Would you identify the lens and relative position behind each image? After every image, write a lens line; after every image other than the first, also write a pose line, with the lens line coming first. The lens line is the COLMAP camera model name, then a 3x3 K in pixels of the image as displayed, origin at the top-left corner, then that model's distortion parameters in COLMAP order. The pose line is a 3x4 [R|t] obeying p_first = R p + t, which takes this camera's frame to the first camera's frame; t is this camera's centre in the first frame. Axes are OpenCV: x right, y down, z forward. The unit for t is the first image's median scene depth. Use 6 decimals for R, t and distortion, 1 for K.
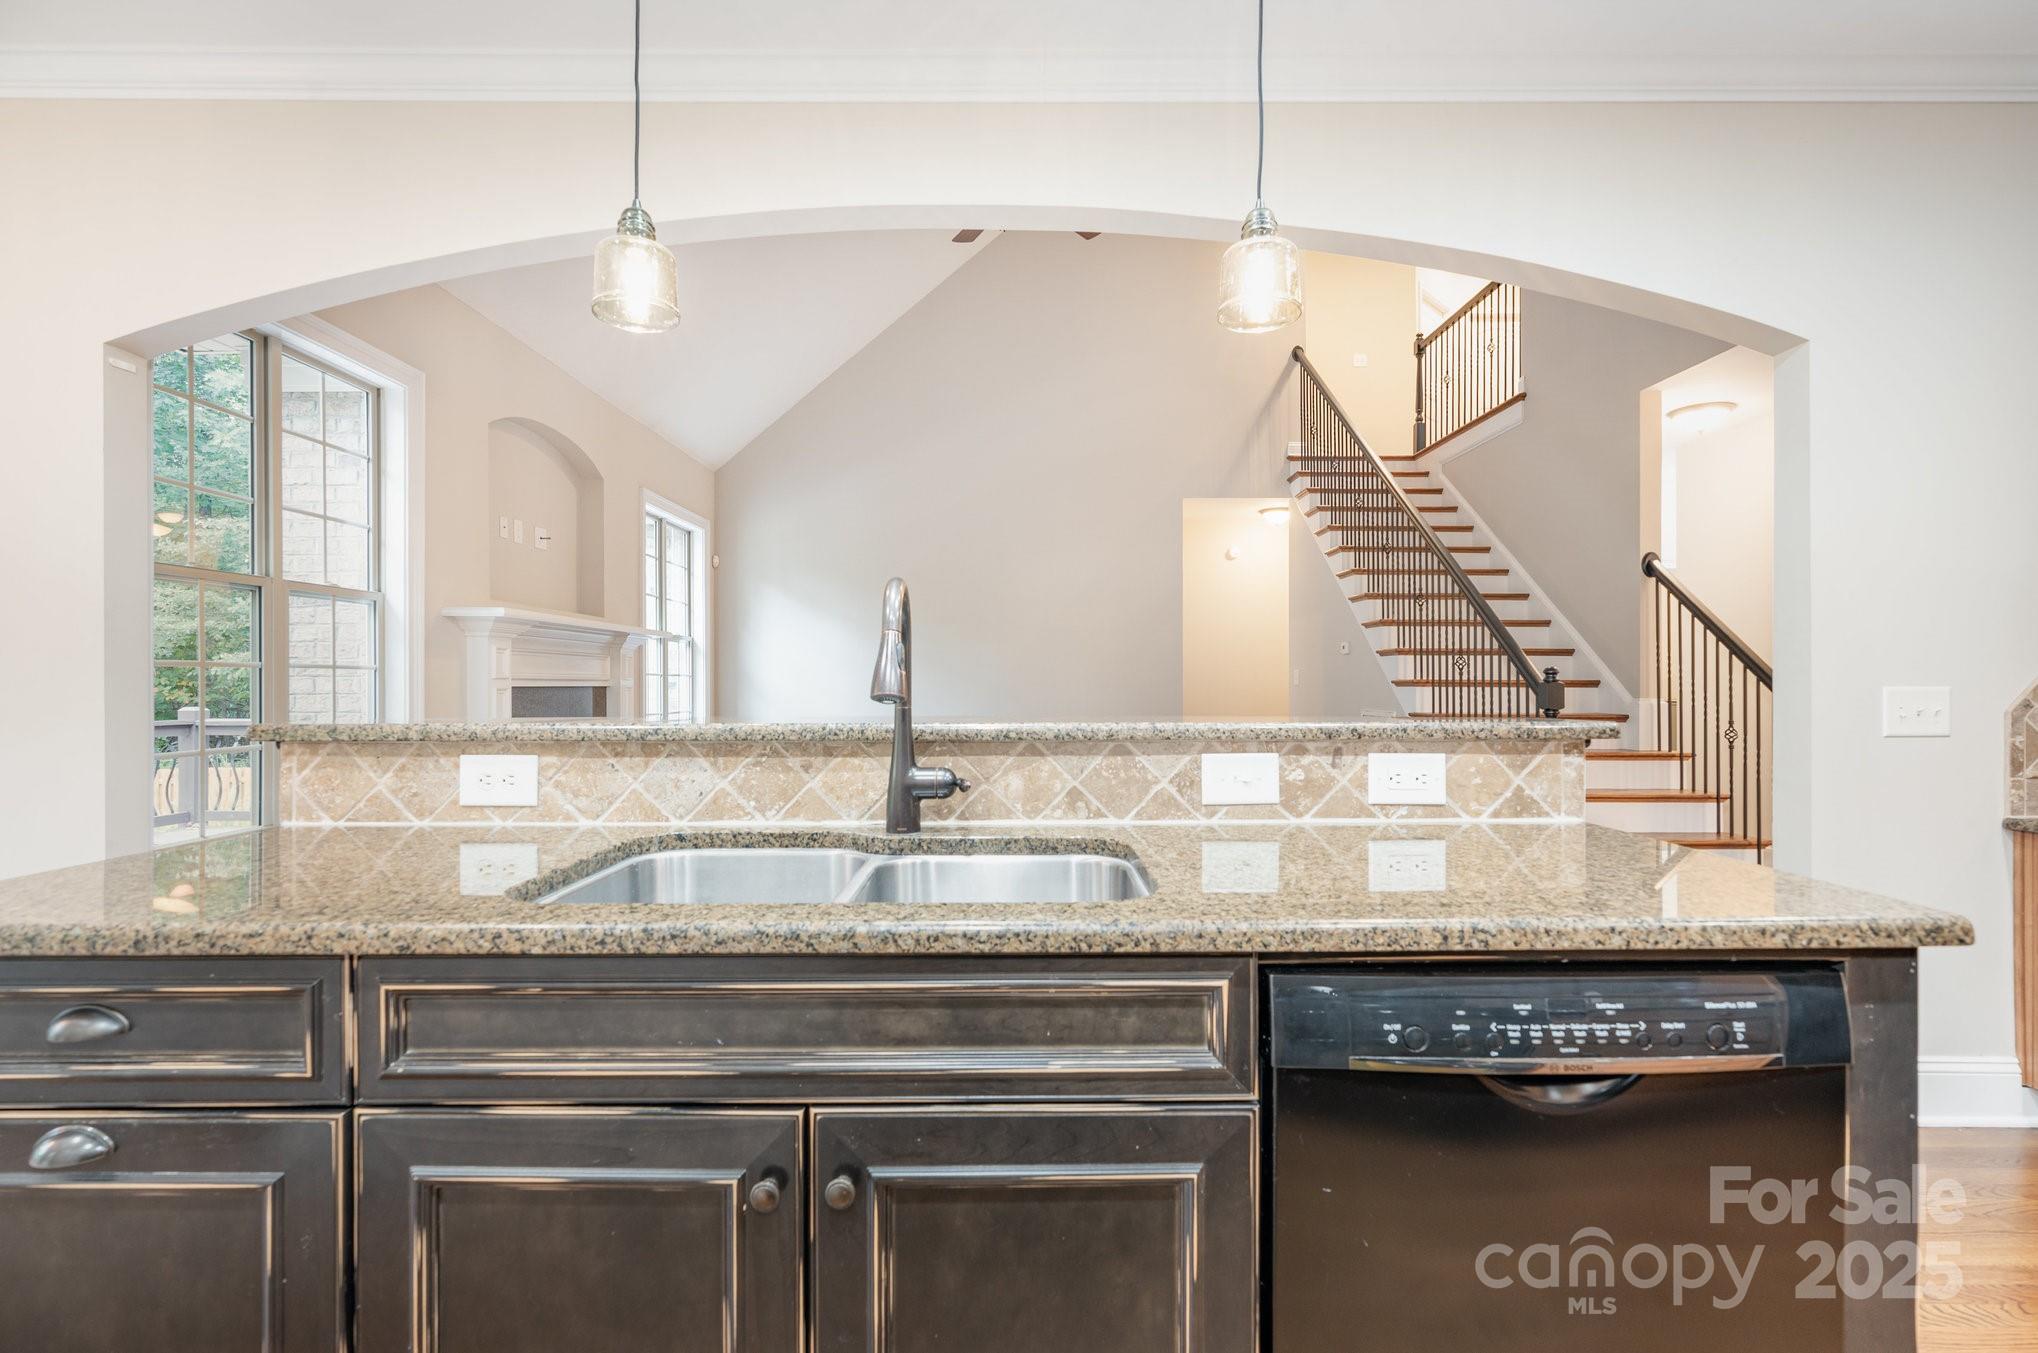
lens RADIAL K [[905.3, 0, 1019.0], [0, 905.3, 676.5], [0, 0, 1]] dist [-0.000502, 0.000039]
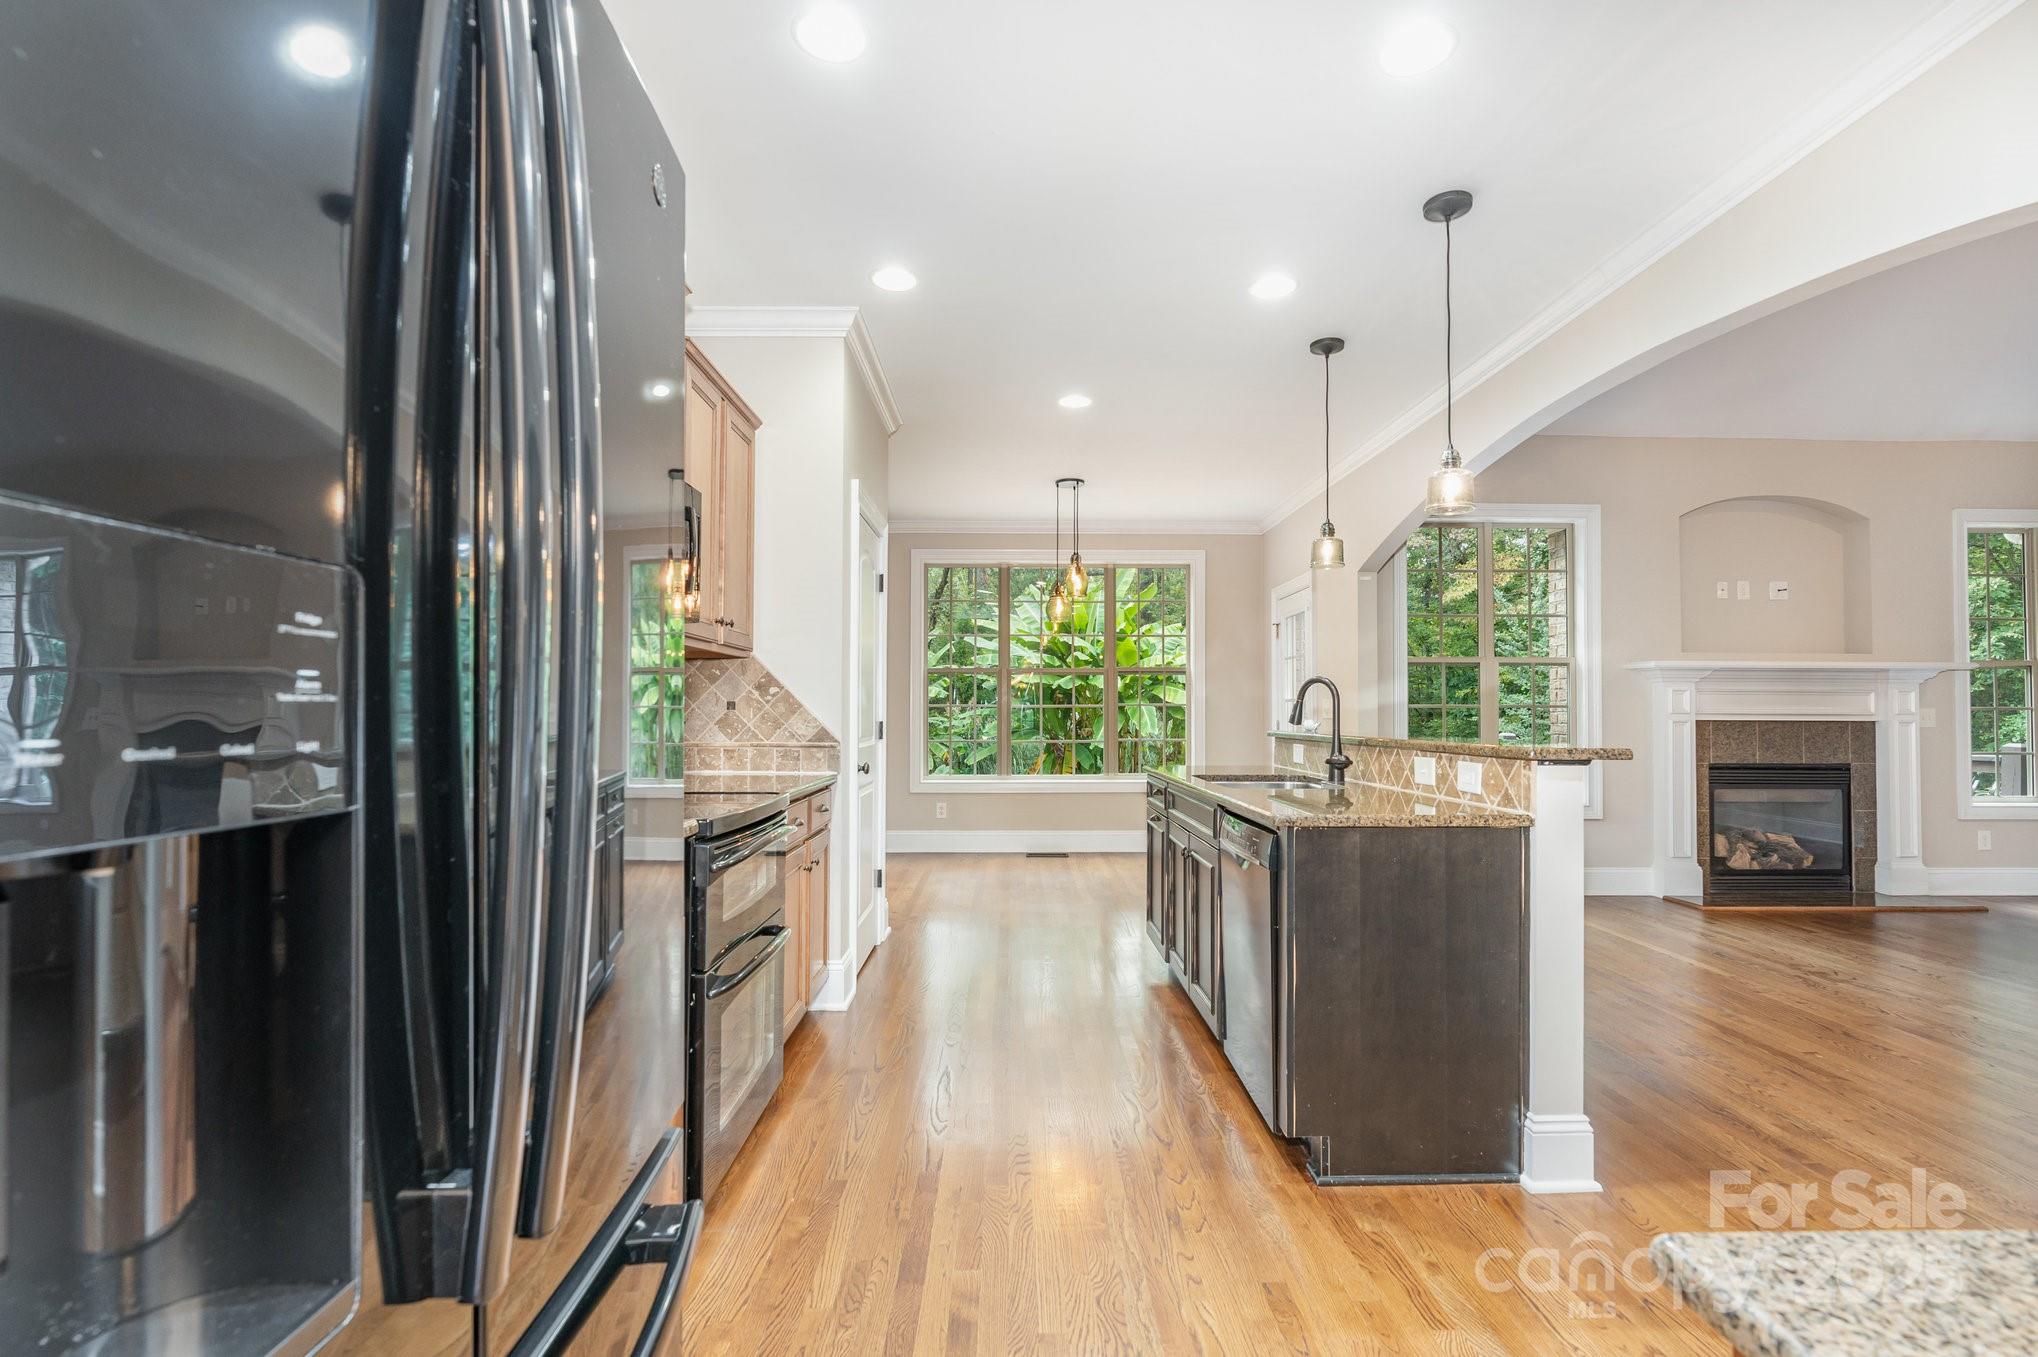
lens RADIAL K [[920.9, 0, 1023.2], [0, 920.9, 704.2], [0, 0, 1]] dist [-0.000742, -0.000005]
pose [[0.018357, -0.011276, -0.999768, 2.206935], [0.005185, 0.999924, -0.011183, -0.004222], [0.999818, -0.004978, 0.018414, 0.125460]]
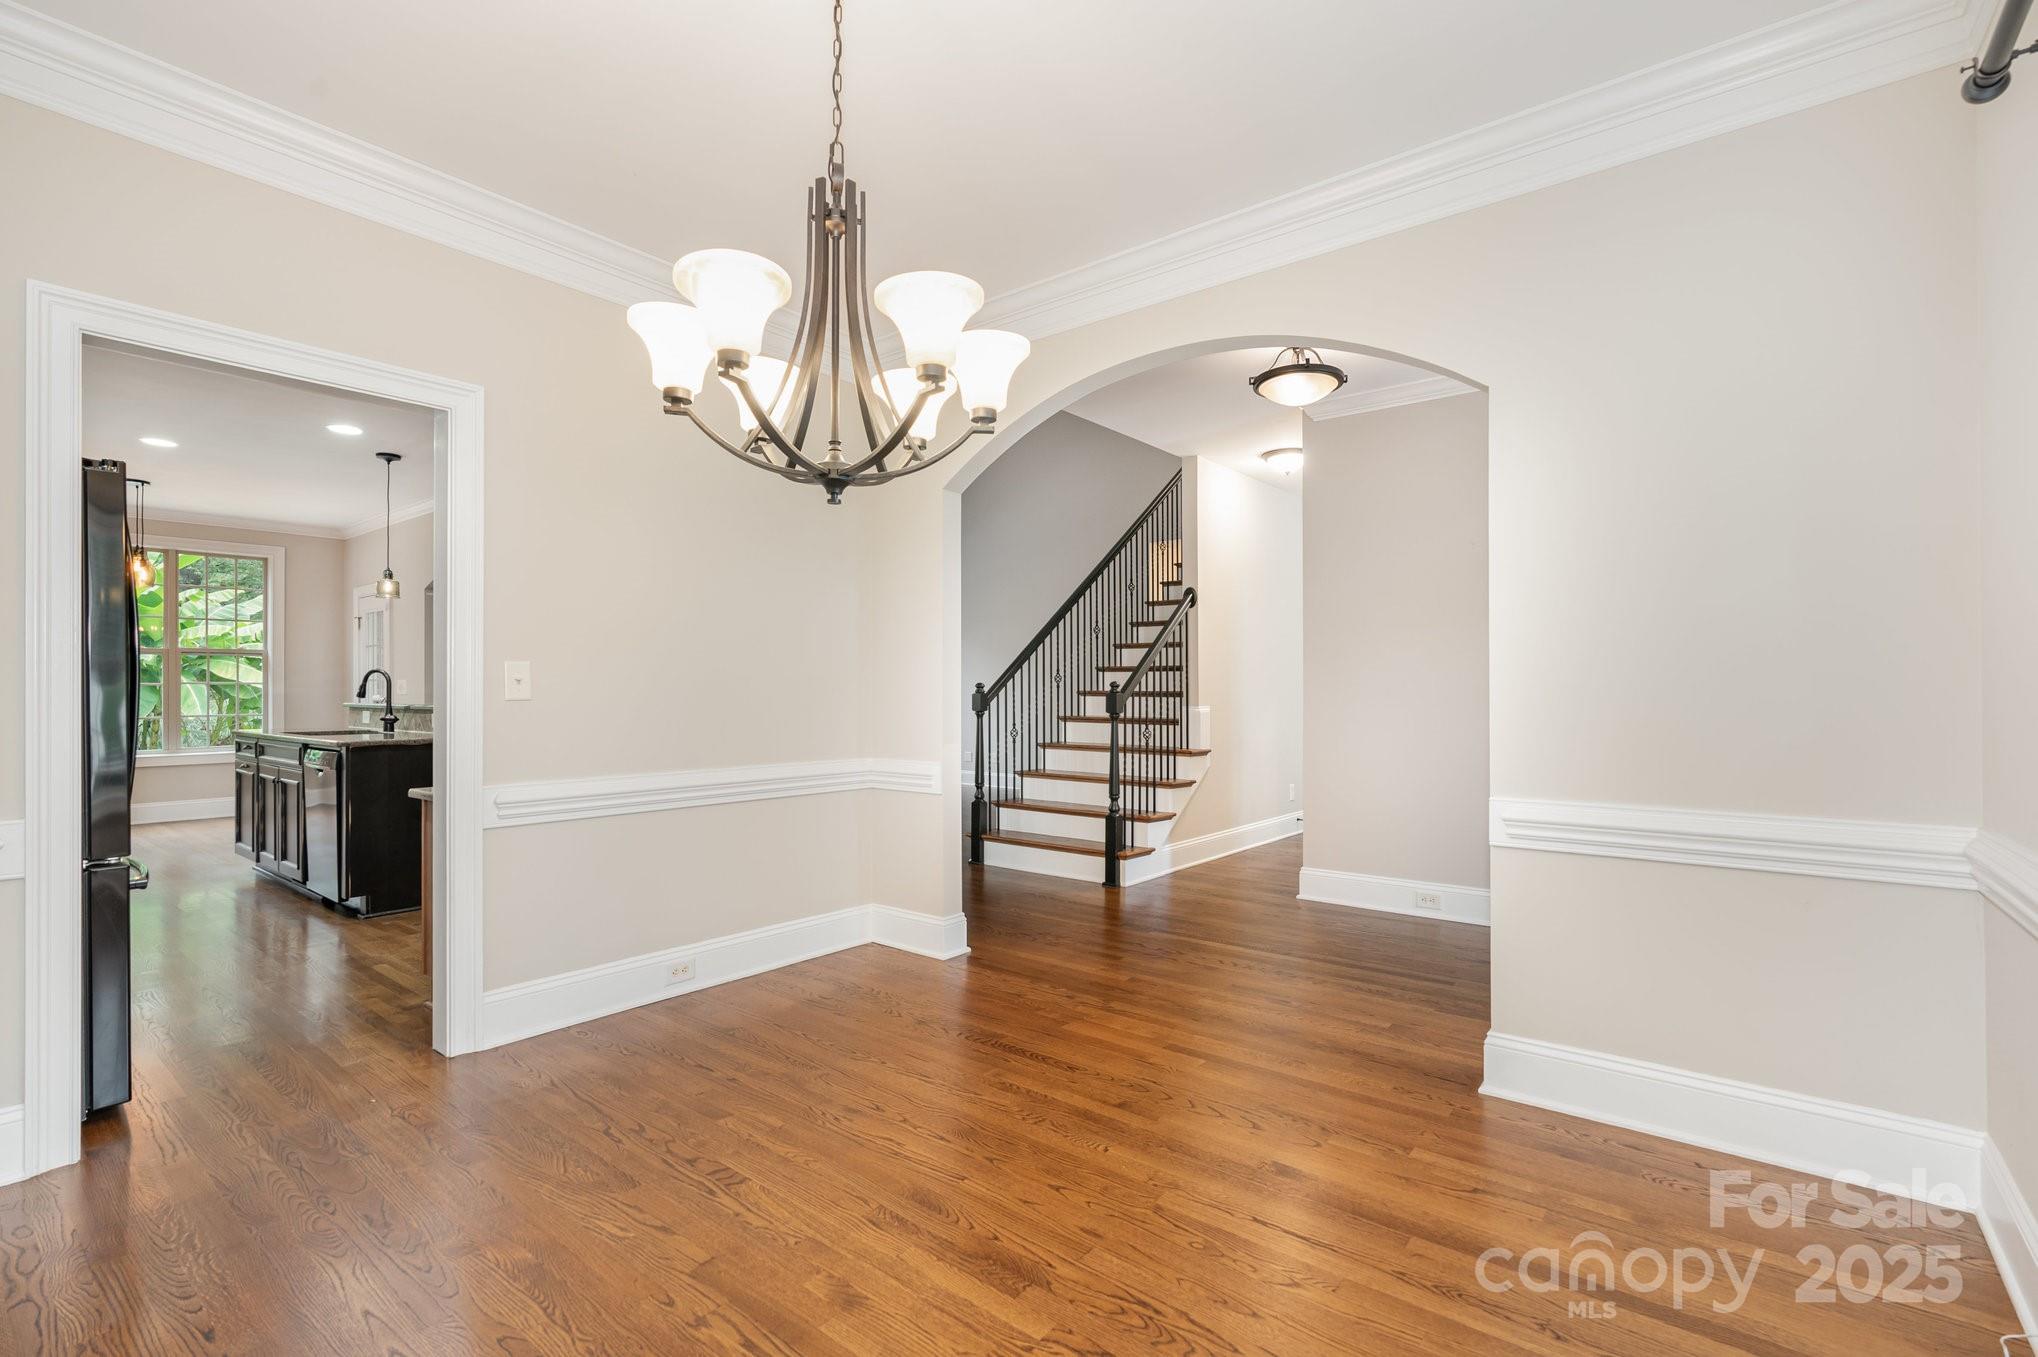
lens RADIAL K [[920.9, 0, 1023.2], [0, 920.9, 704.2], [0, 0, 1]] dist [-0.000742, -0.000005]
pose [[0.782559, 0.006814, -0.622540, 4.469766], [-0.000471, 0.999946, 0.010353, 0.010414], [0.622577, -0.007809, 0.782520, -0.432102]]
